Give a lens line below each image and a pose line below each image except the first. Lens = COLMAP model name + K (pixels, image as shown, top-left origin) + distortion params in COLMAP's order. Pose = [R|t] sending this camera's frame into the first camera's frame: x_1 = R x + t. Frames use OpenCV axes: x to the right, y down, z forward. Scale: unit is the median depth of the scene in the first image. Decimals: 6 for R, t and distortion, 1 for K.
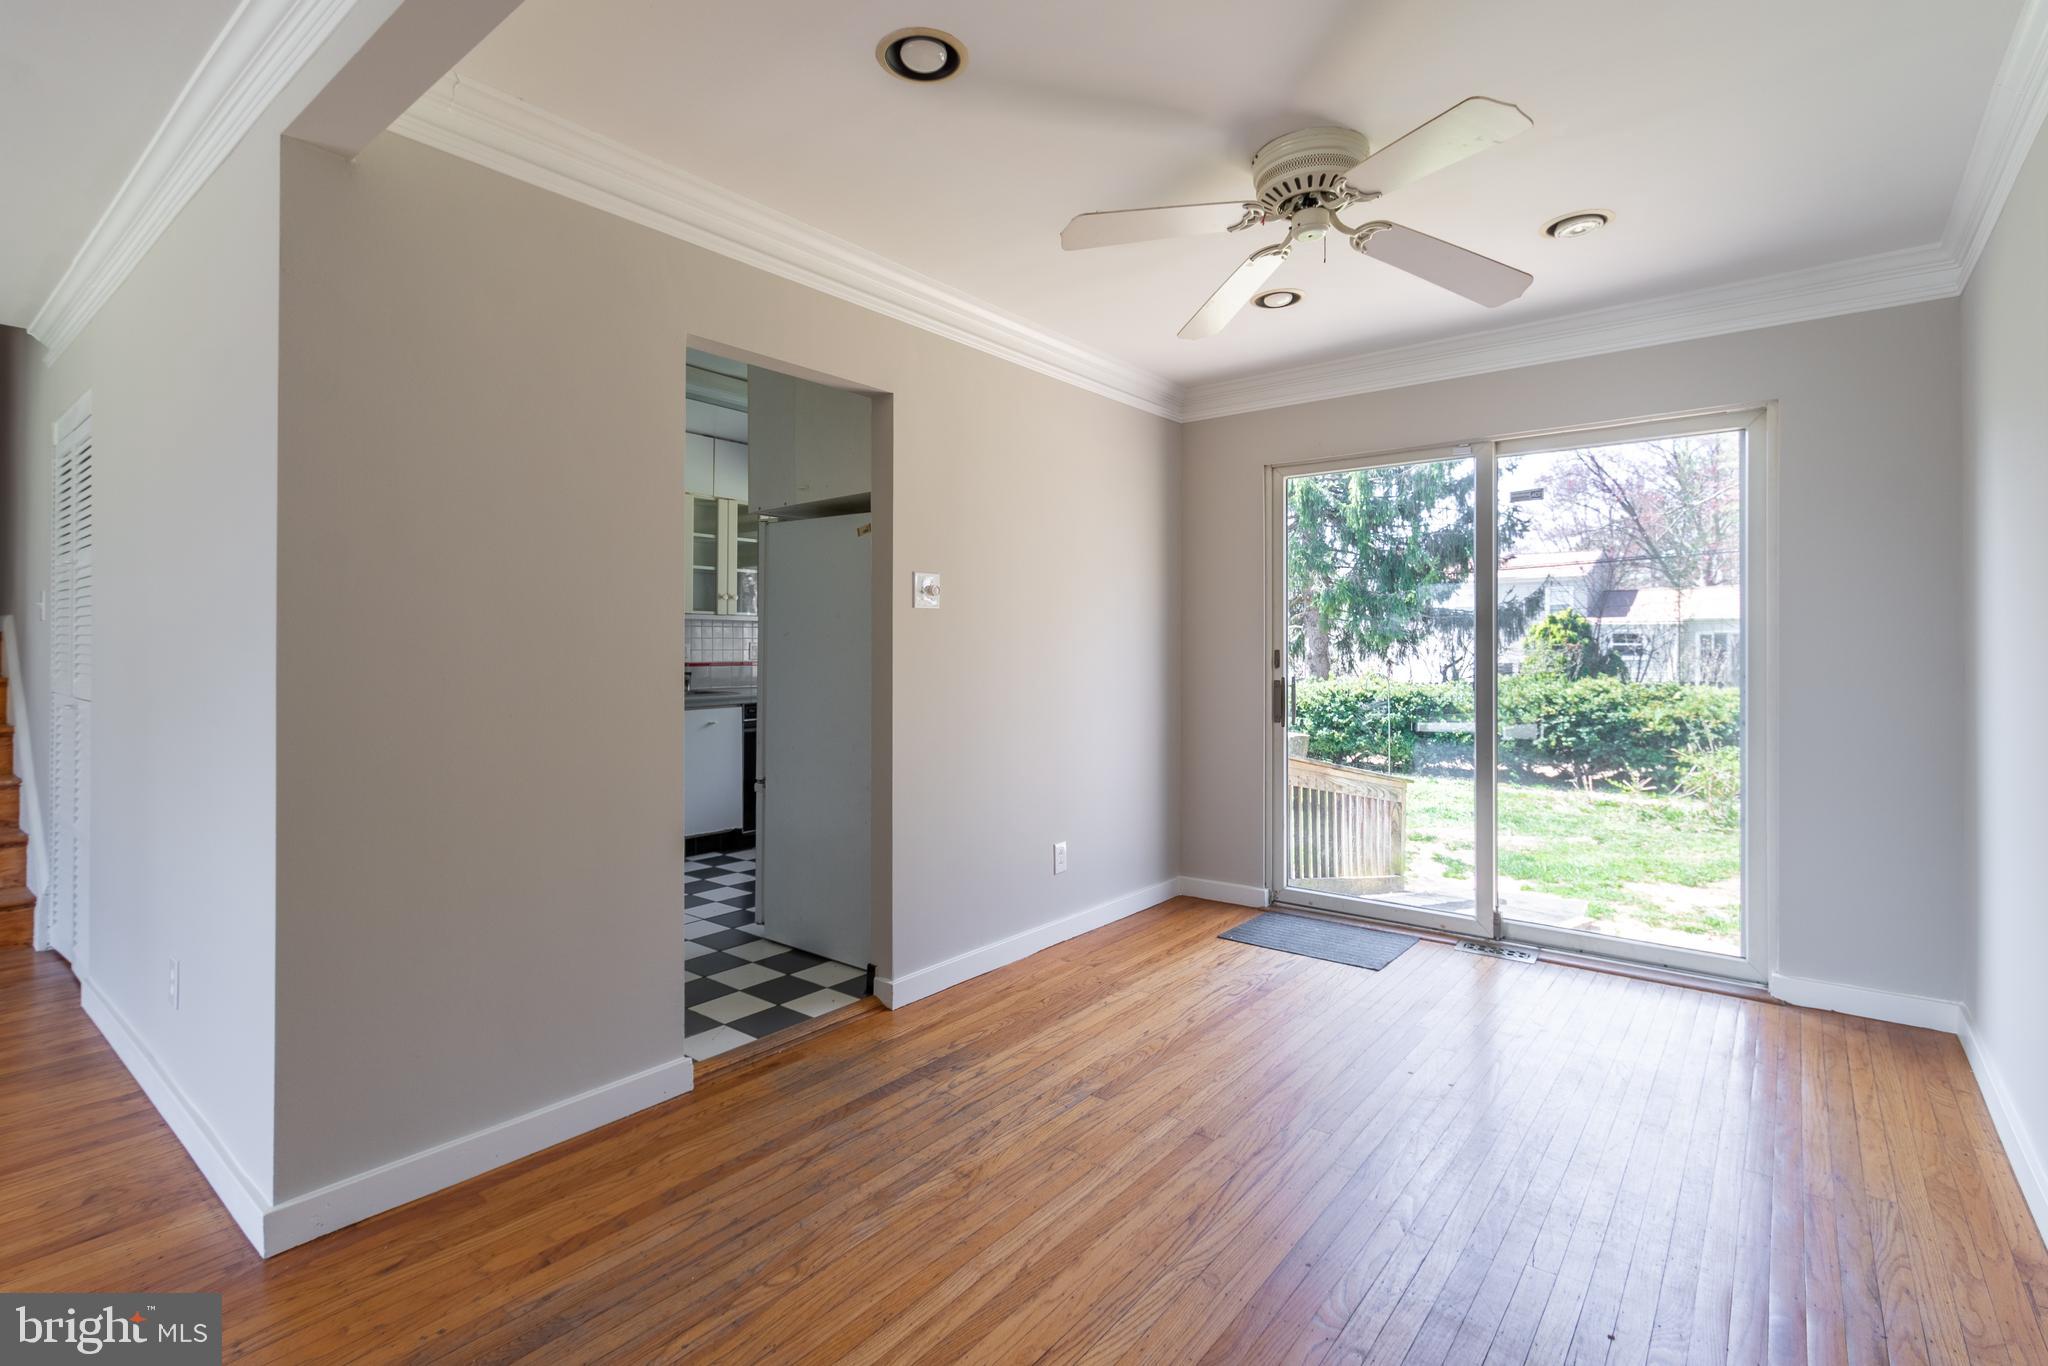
lens RADIAL K [[897.8, 0, 1017.3], [0, 897.8, 645.1], [0, 0, 1]] dist [0.001349, 0.000012]
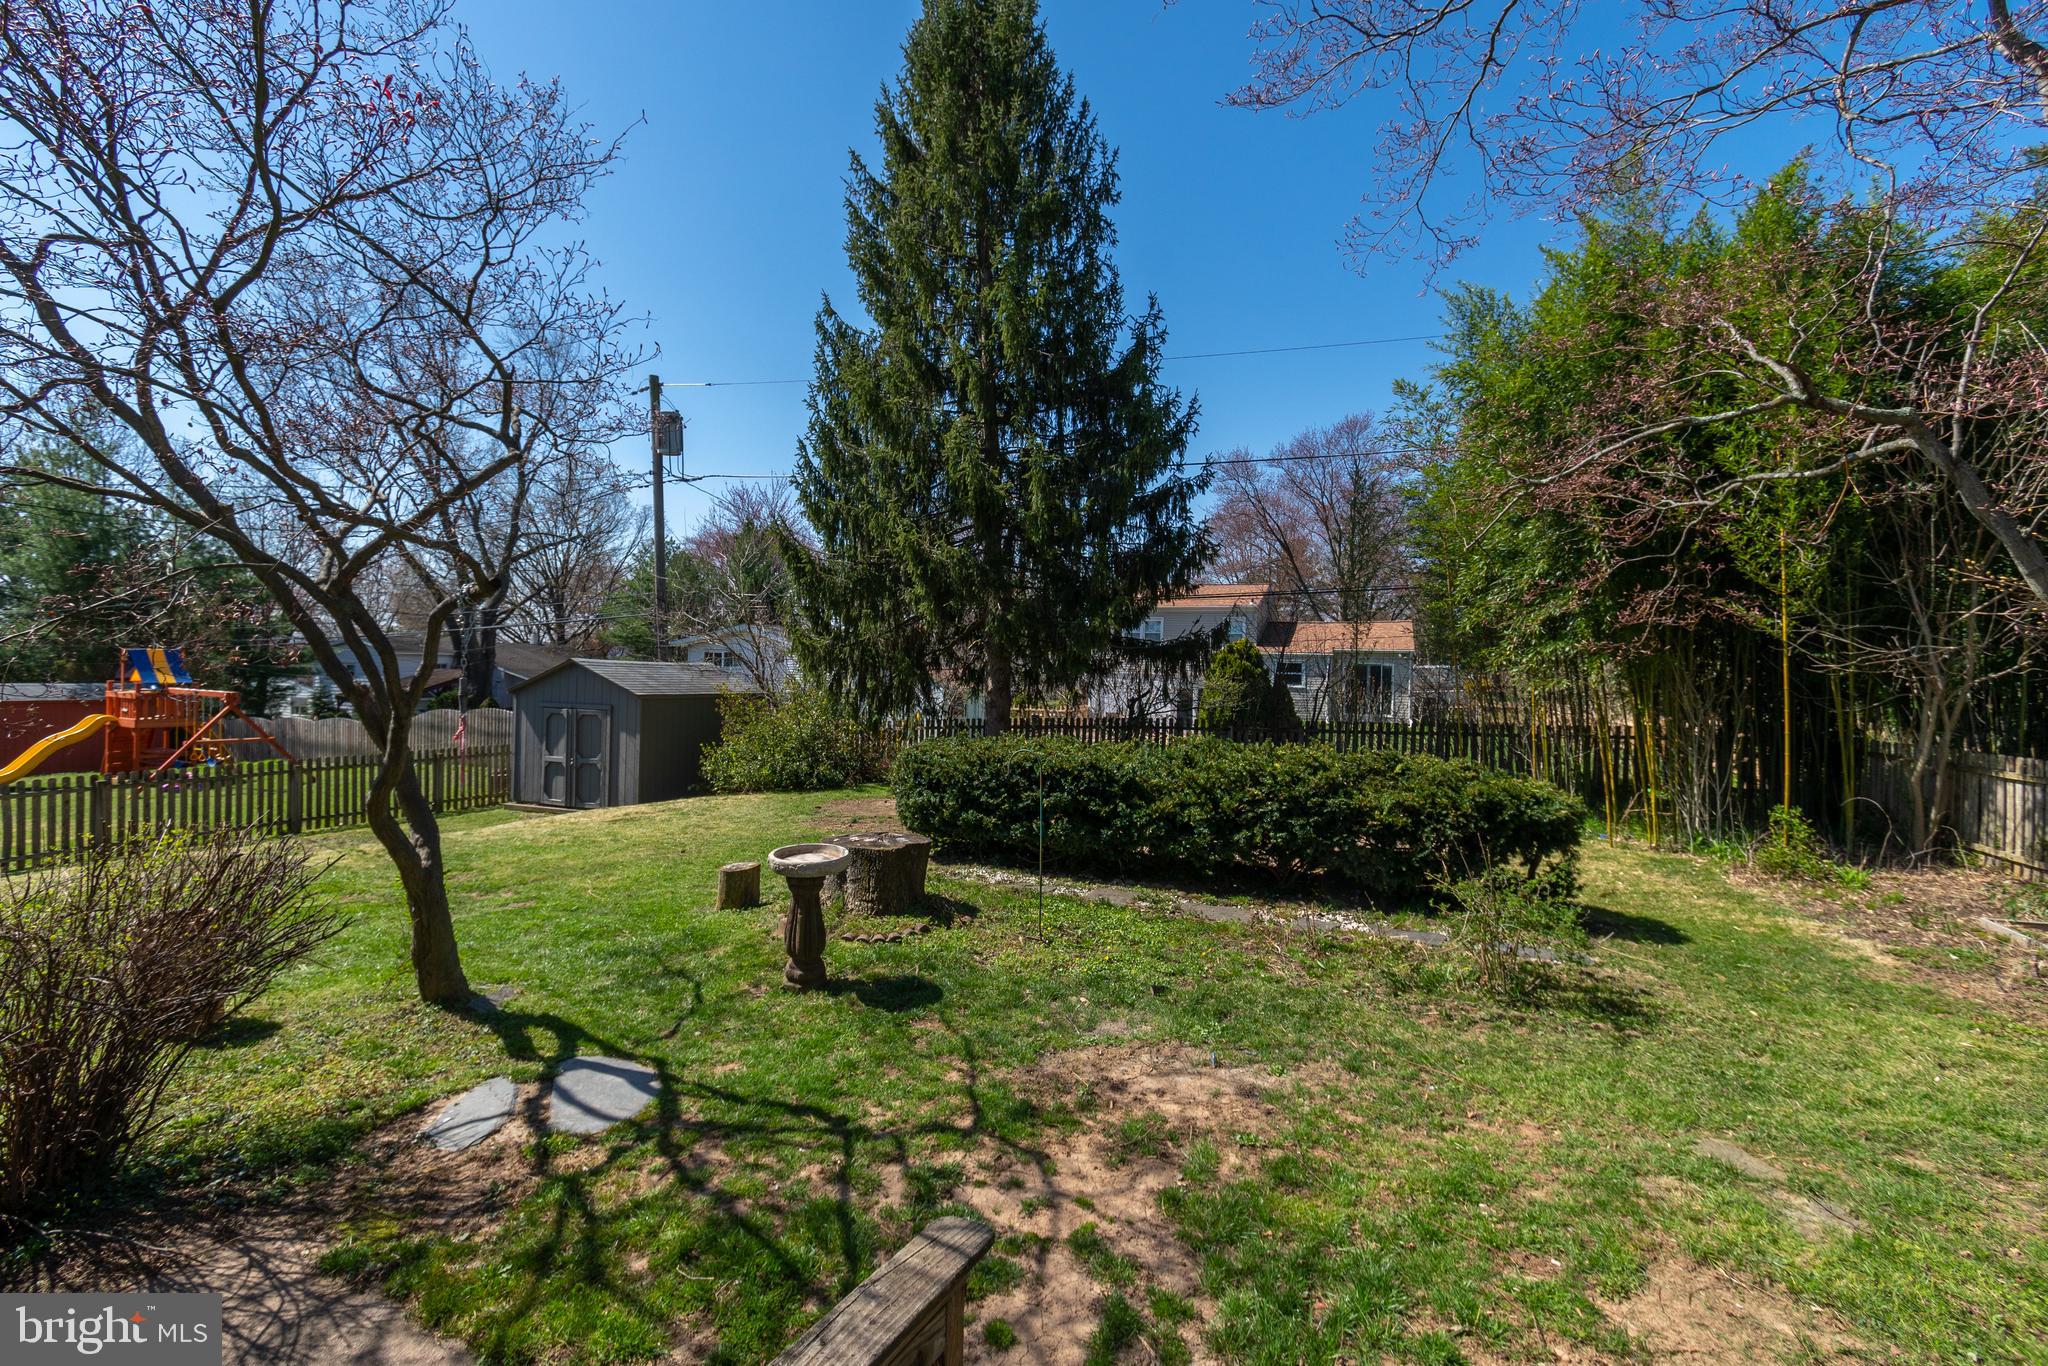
lens RADIAL K [[897.8, 0, 1022.5], [0, 897.8, 687.4], [0, 0, 1]] dist [0.001349, 0.000012]
pose [[0.949383, 0.009581, 0.313976, 0.100288], [-0.018915, 0.999465, 0.026697, -0.015301], [-0.313552, -0.031284, 0.949055, 0.201504]]
